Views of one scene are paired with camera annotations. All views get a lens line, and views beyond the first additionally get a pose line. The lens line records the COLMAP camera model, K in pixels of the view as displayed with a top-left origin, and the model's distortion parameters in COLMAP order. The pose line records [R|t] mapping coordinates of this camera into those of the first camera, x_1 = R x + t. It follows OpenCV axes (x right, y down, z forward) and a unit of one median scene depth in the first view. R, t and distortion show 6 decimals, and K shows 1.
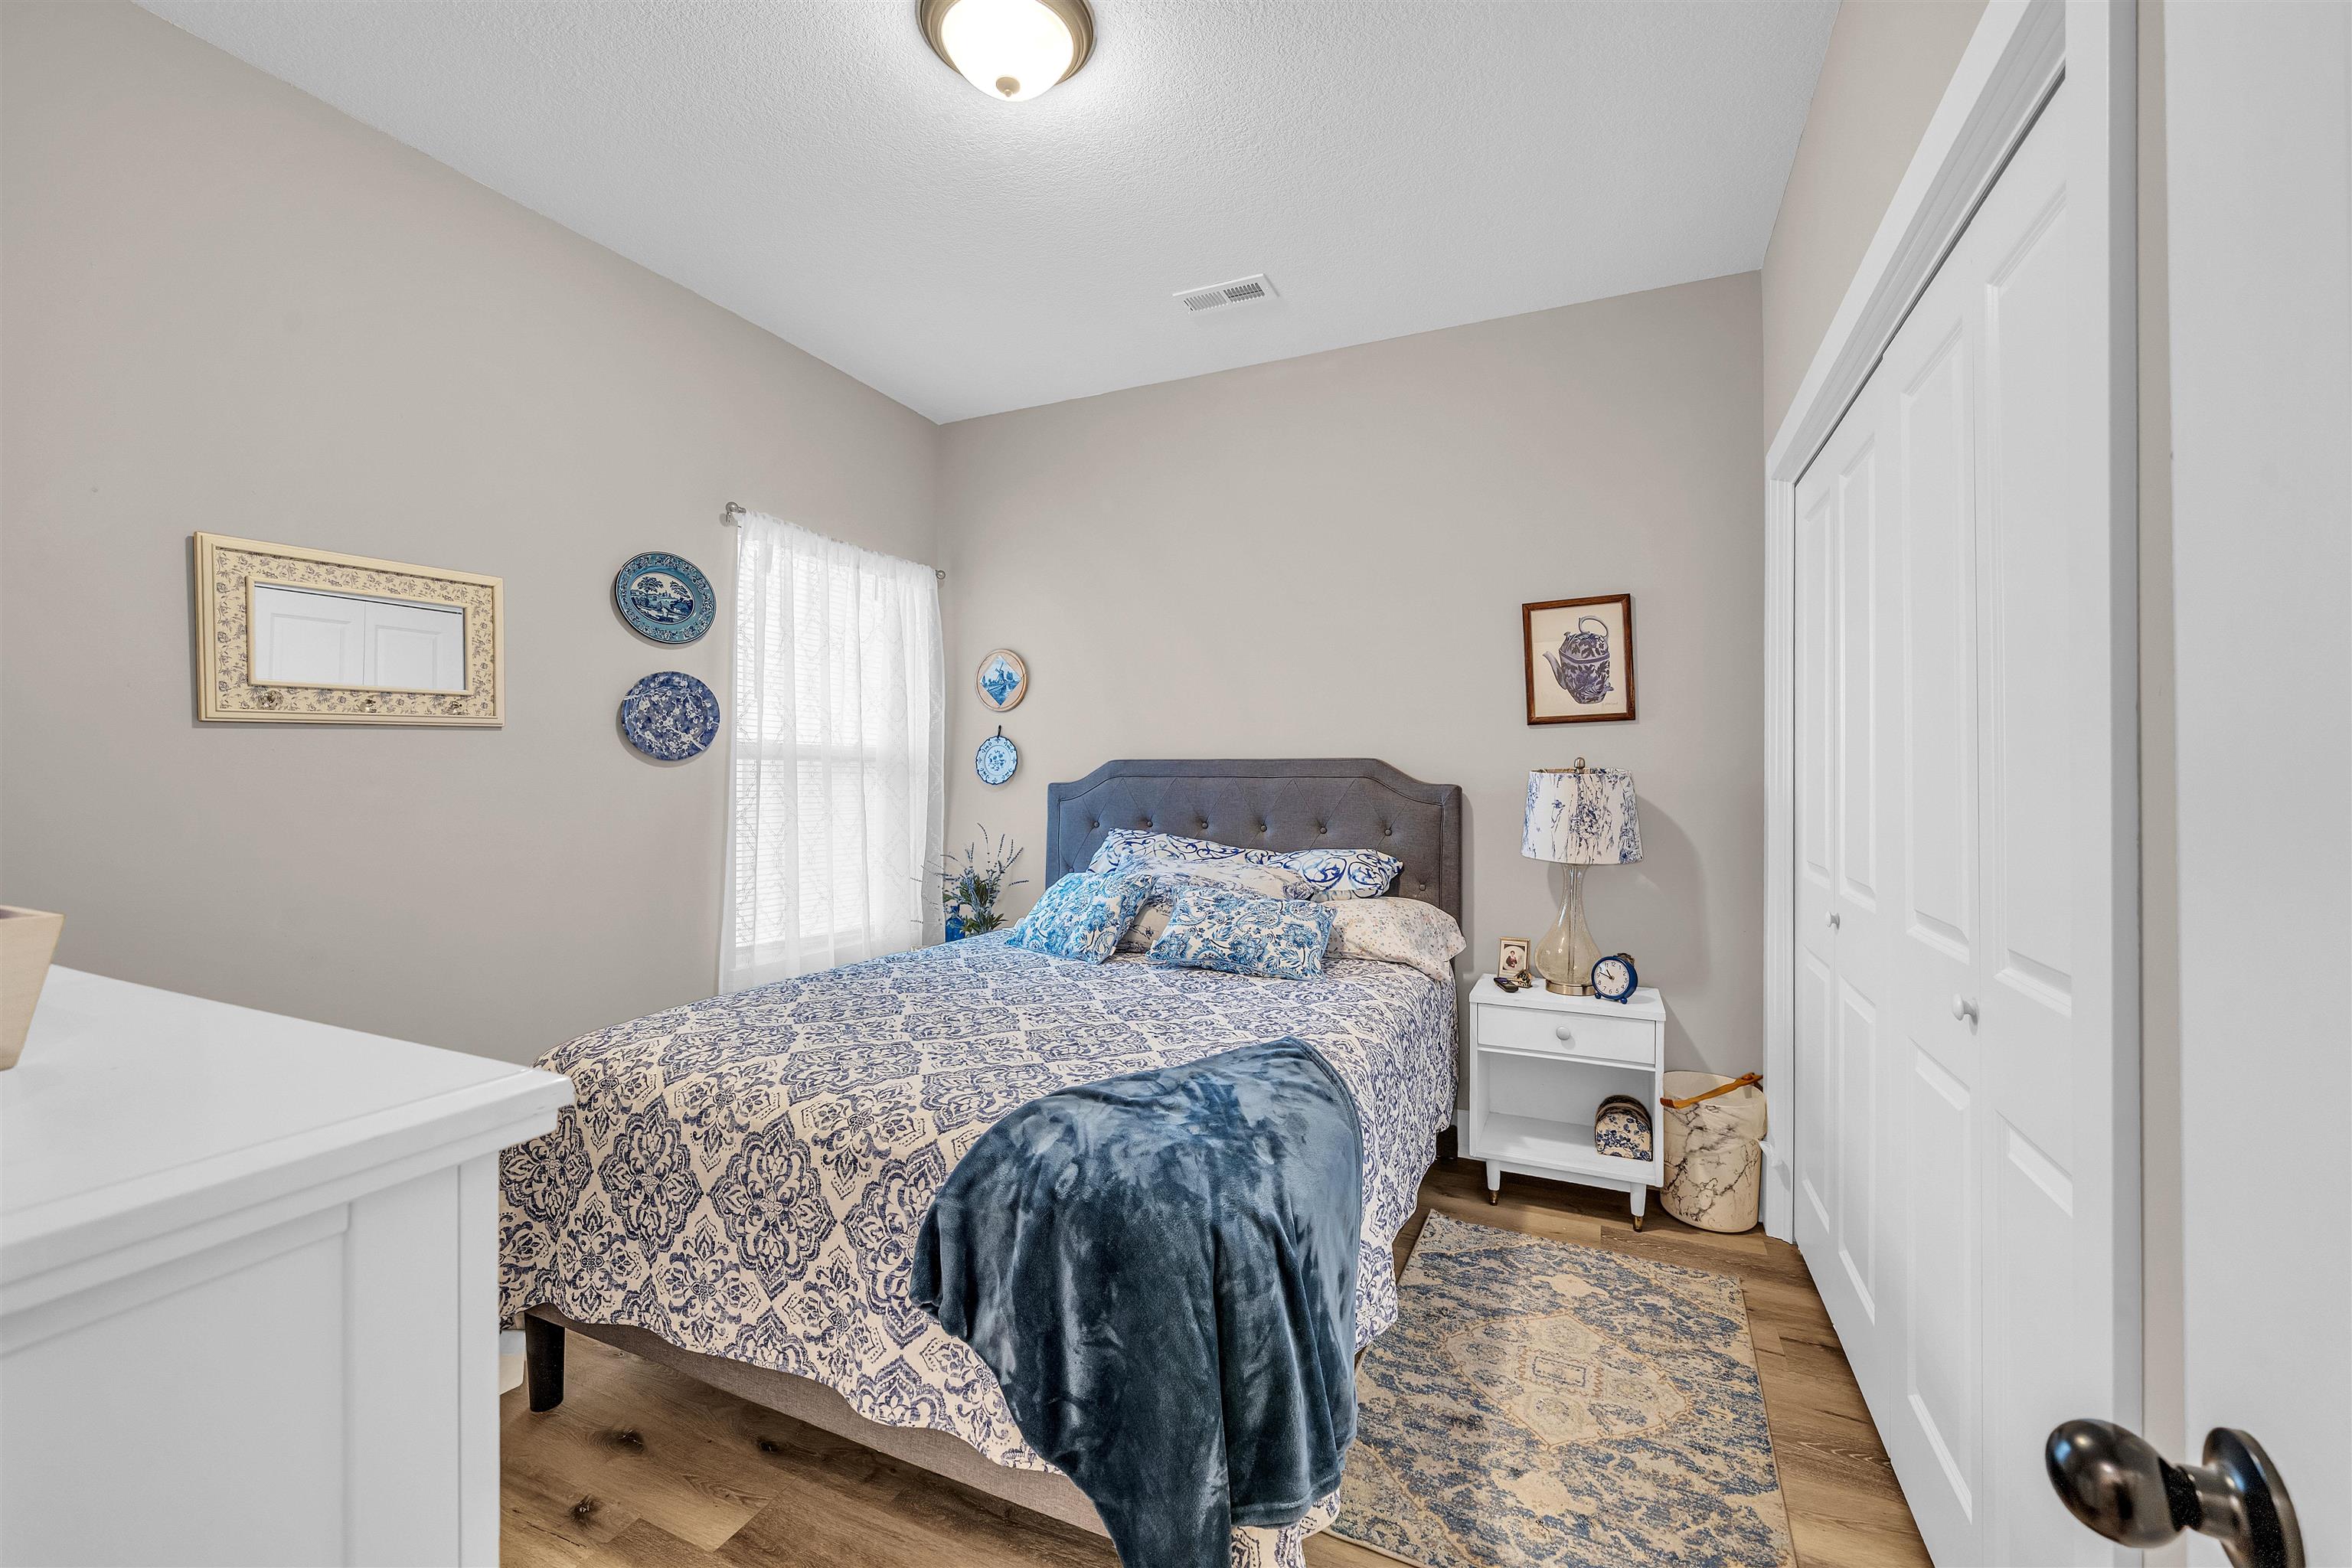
lens RADIAL K [[946.7, 0, 1178.3], [0, 946.7, 789.2], [0, 0, 1]] dist [-0.001725, 0.000007]
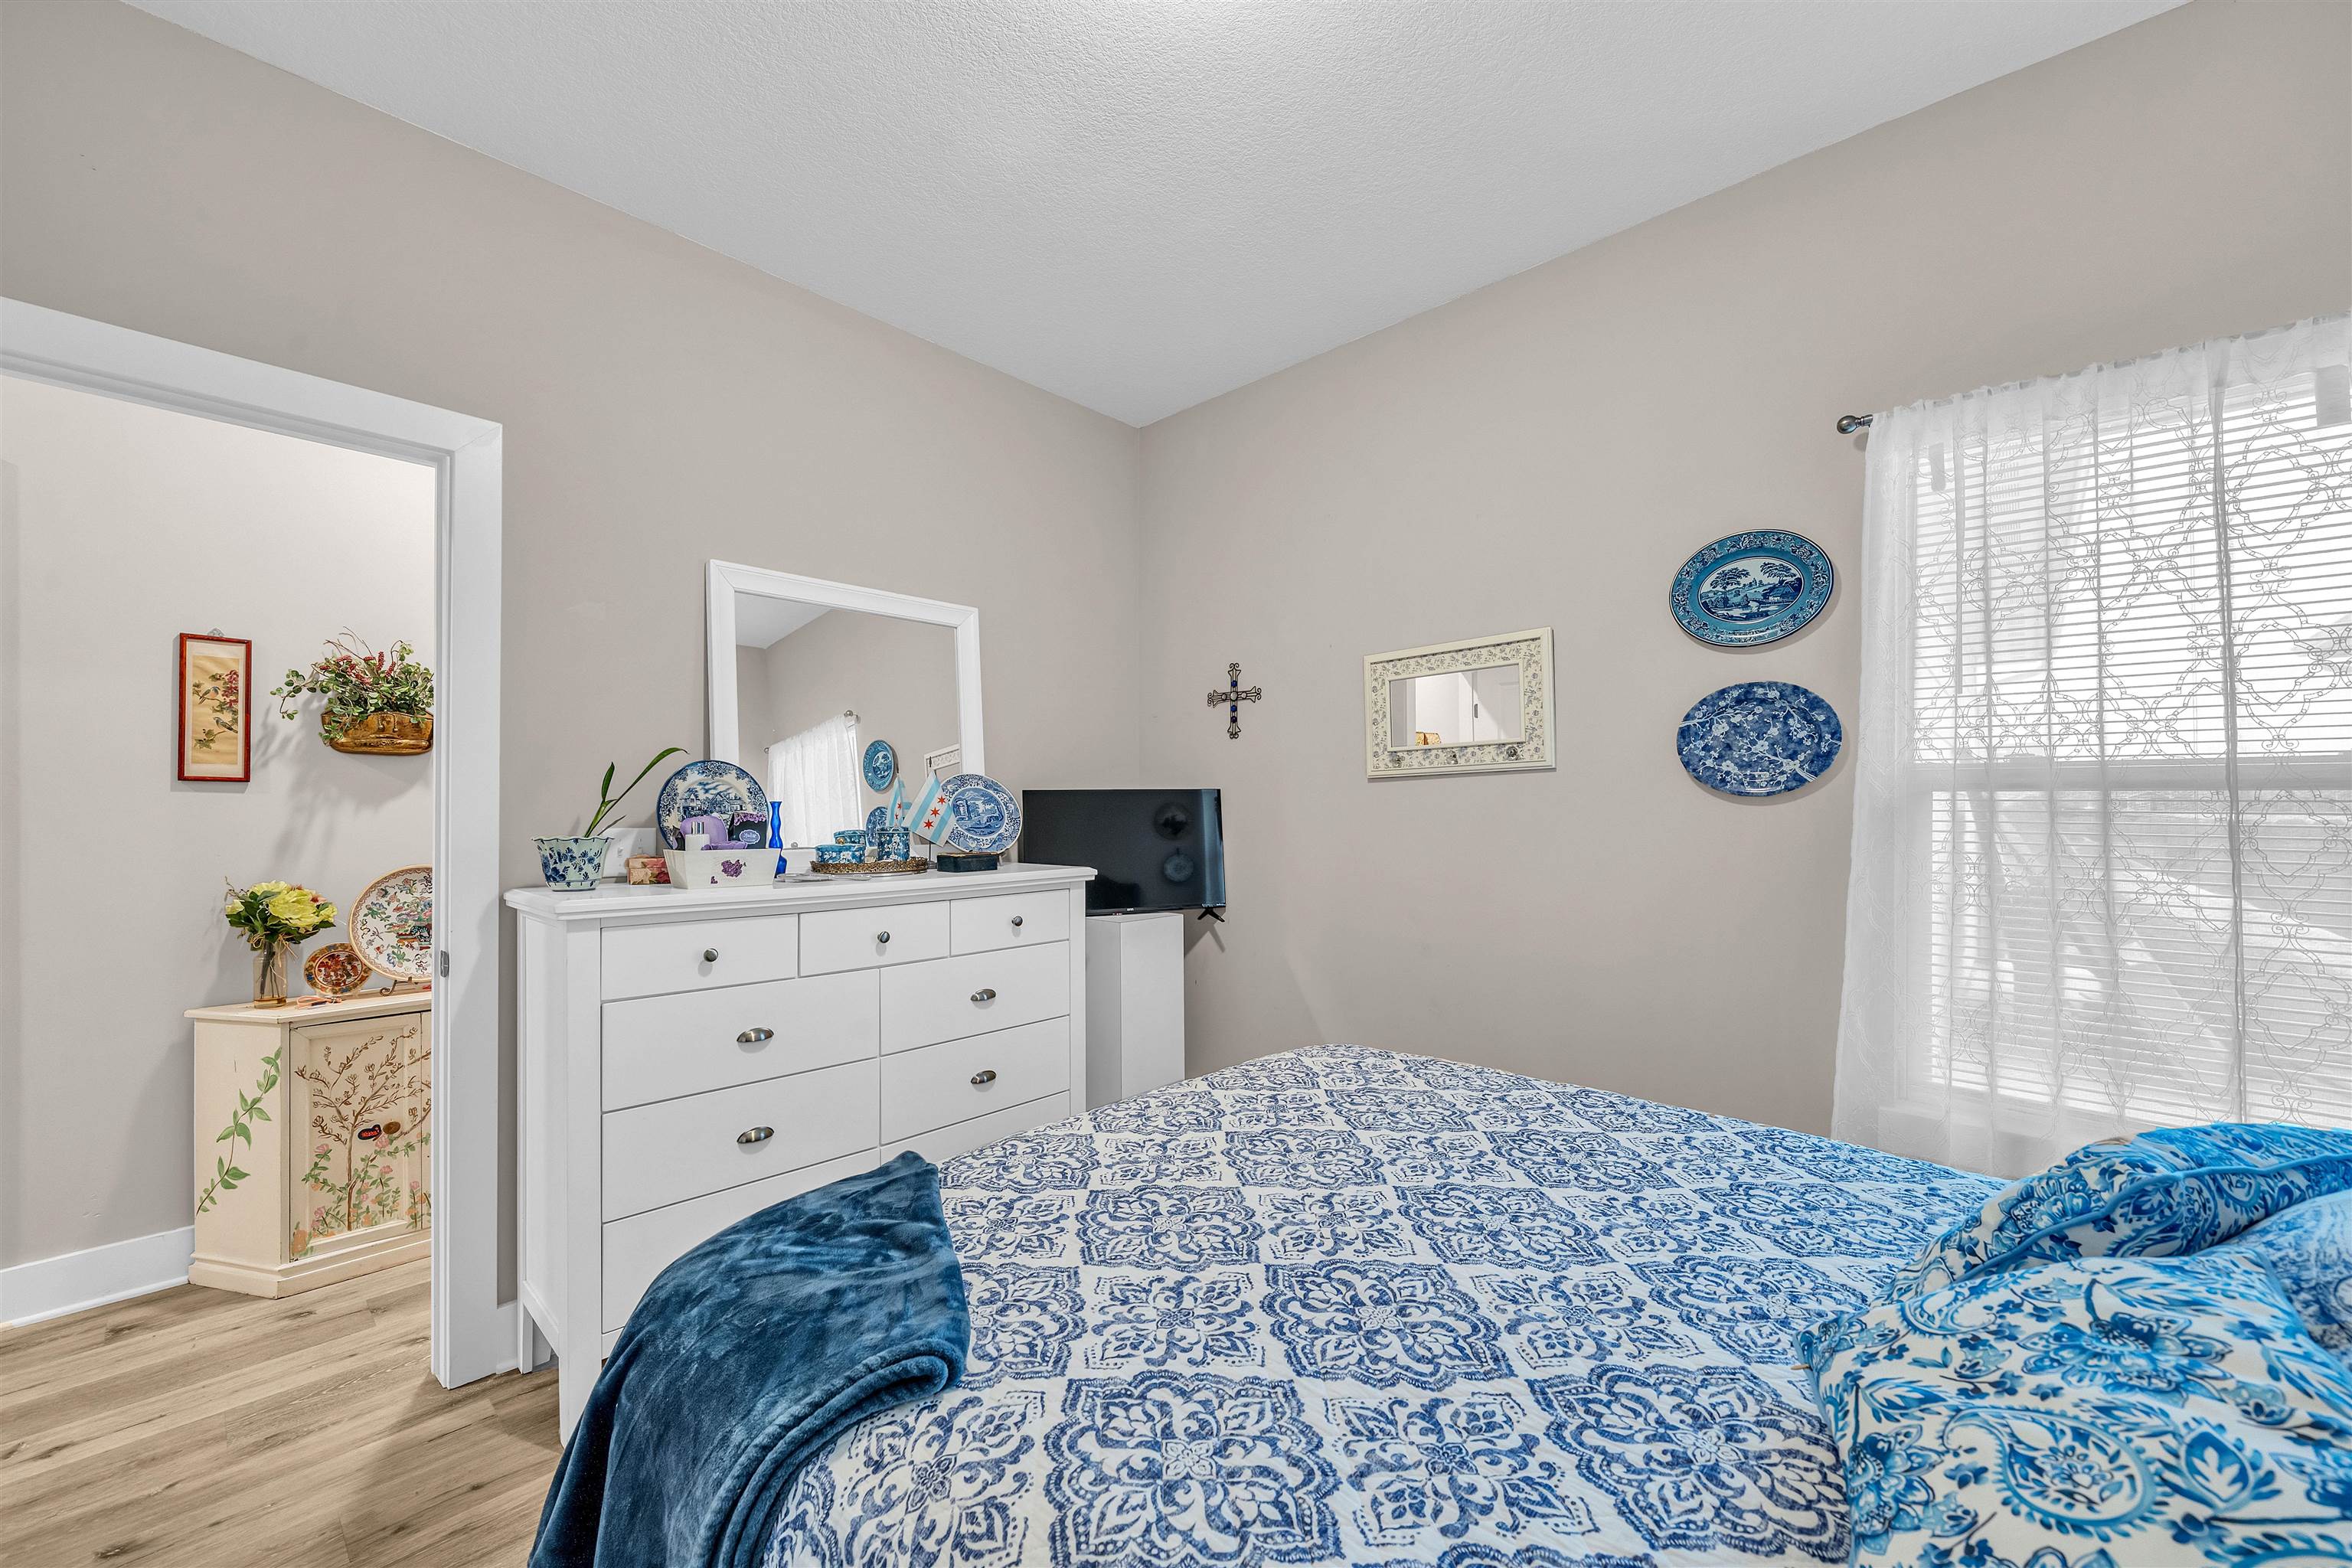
lens RADIAL K [[924.0, 0, 1170.7], [0, 924.0, 807.0], [0, 0, 1]] dist [-0.003663, -0.000171]
pose [[-0.307756, 0.012107, -0.951388, 0.333729], [-0.004530, 0.999889, 0.014190, -0.031041], [0.951454, 0.008677, -0.307667, 0.788569]]
